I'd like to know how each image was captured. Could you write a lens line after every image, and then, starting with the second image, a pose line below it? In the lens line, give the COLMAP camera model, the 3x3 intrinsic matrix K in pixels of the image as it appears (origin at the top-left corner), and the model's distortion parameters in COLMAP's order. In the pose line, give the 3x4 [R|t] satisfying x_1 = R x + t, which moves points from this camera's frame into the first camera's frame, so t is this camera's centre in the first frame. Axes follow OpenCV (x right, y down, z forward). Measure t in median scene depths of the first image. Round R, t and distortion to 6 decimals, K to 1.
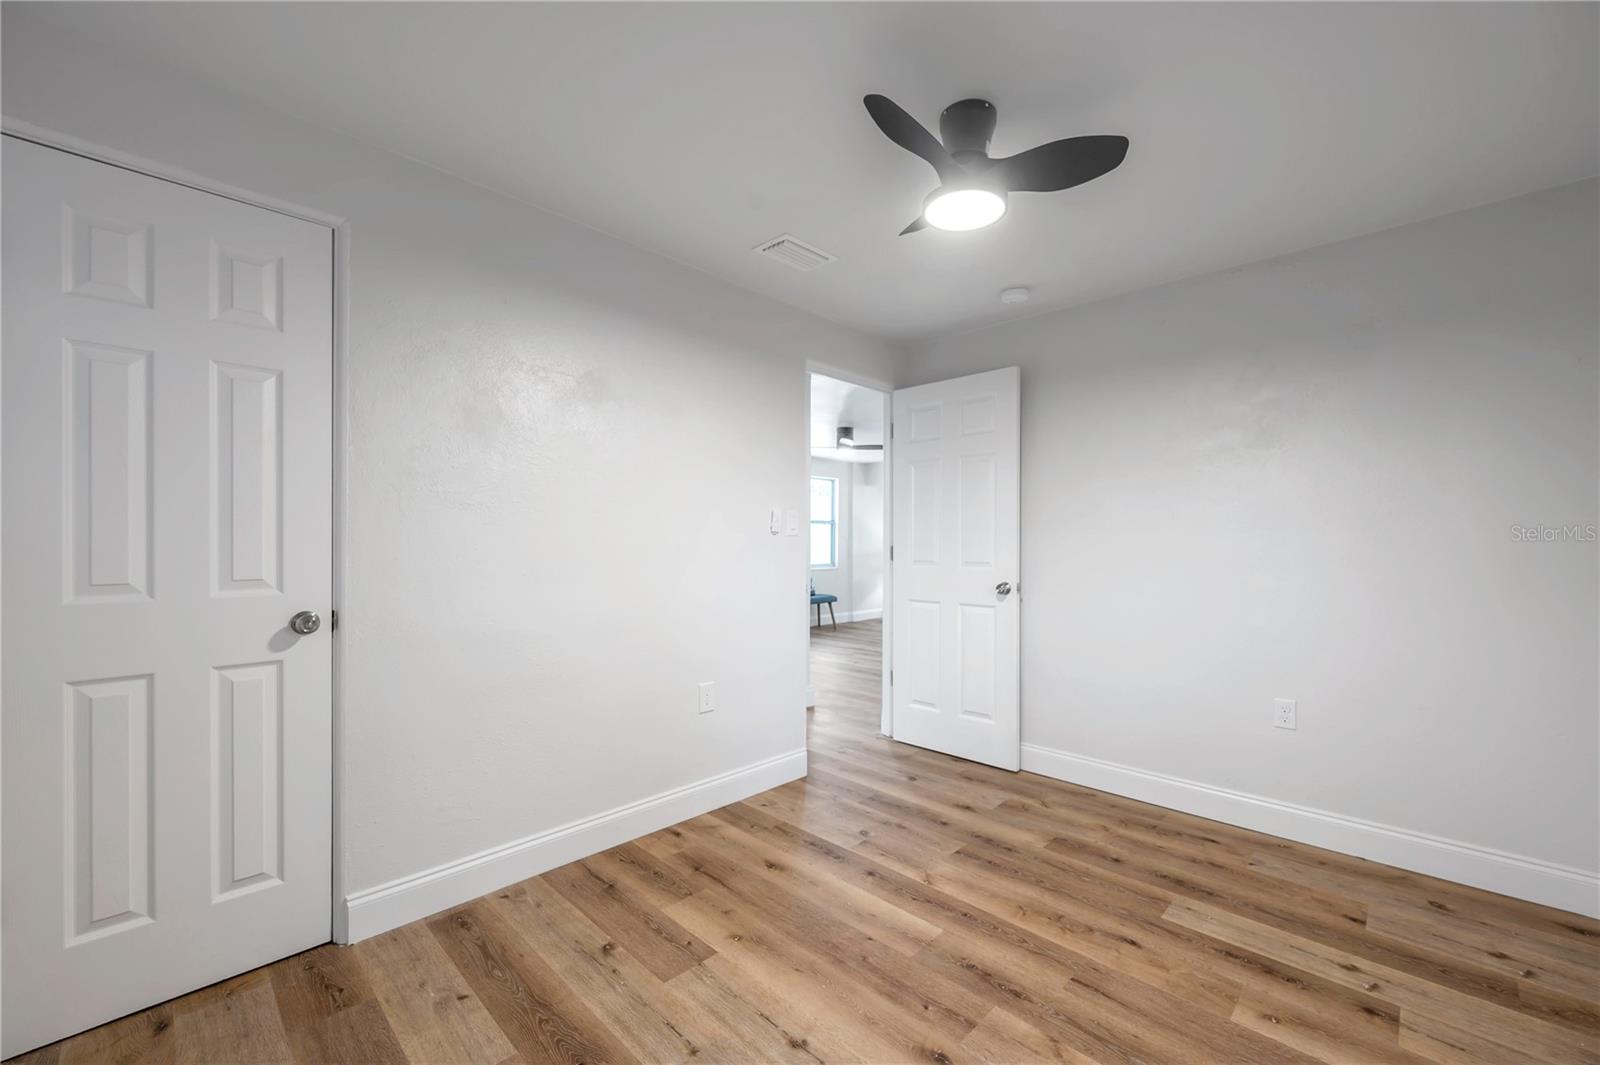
lens RADIAL K [[638.5, 0, 794.6], [0, 638.5, 540.5], [0, 0, 1]] dist [-0.002472, -0.000170]
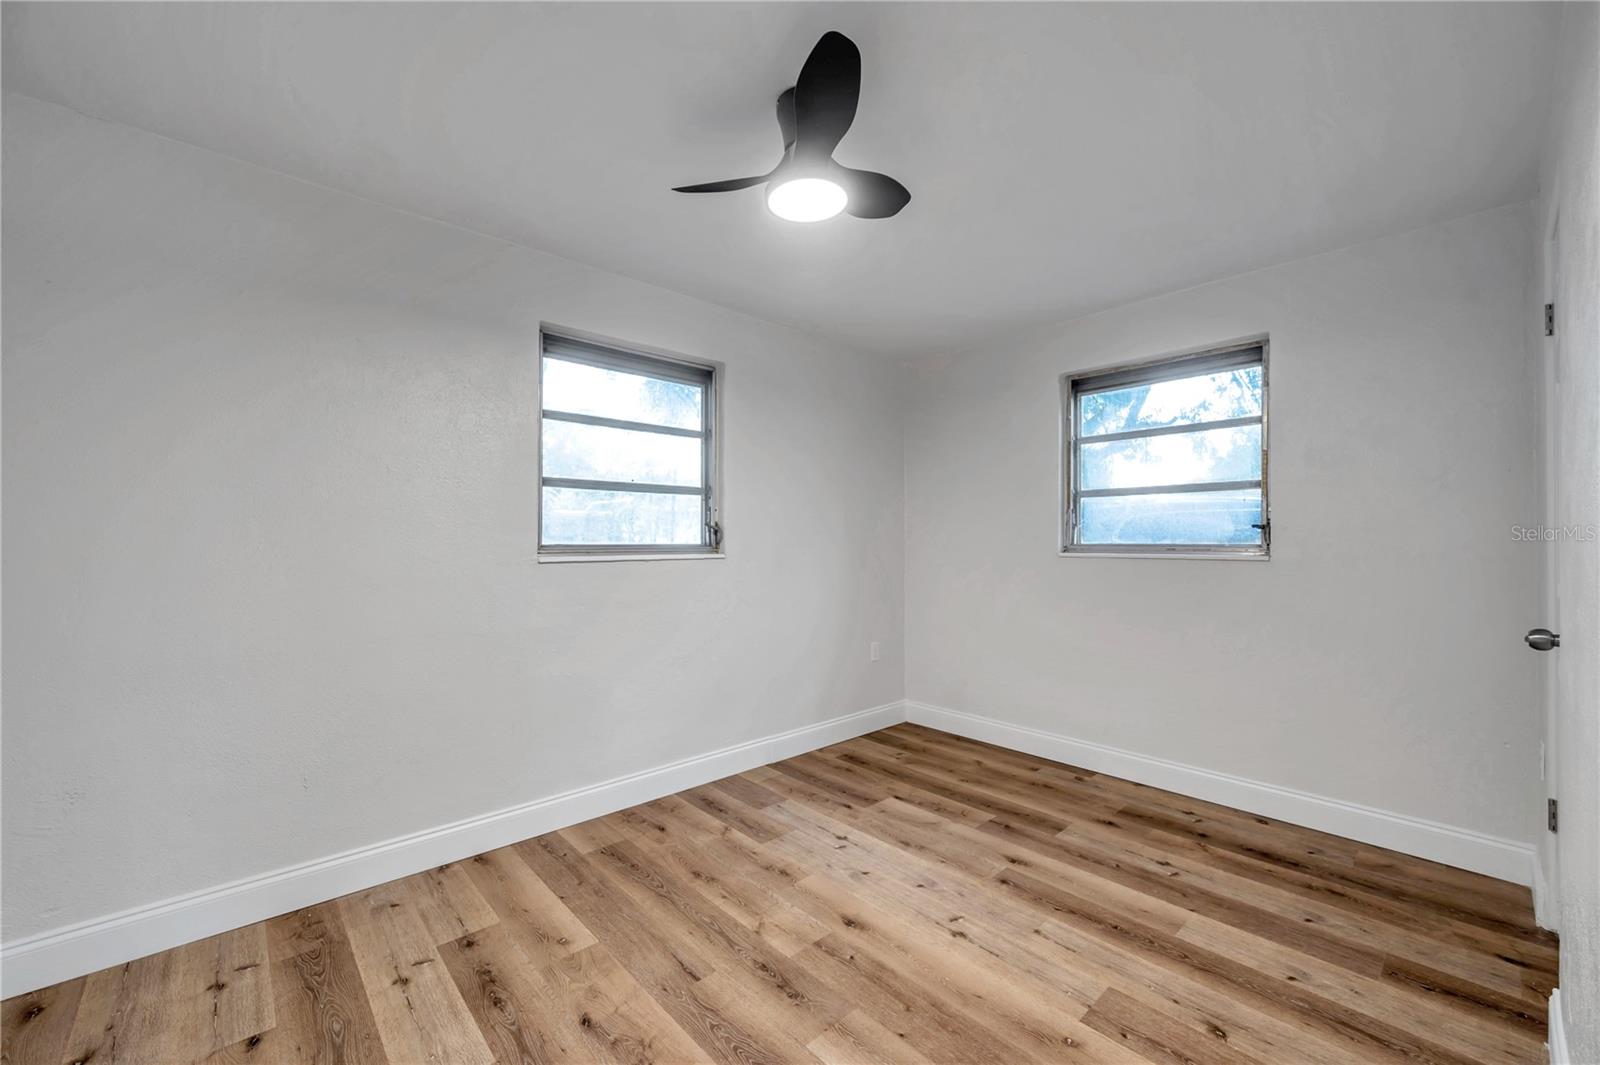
lens RADIAL K [[638.5, 0, 794.6], [0, 638.5, 540.5], [0, 0, 1]] dist [-0.002472, -0.000170]
pose [[-0.998599, -0.004553, 0.052719, 0.235870], [-0.004679, 0.999986, -0.002283, -0.000290], [-0.052708, -0.002527, -0.998607, 2.001034]]
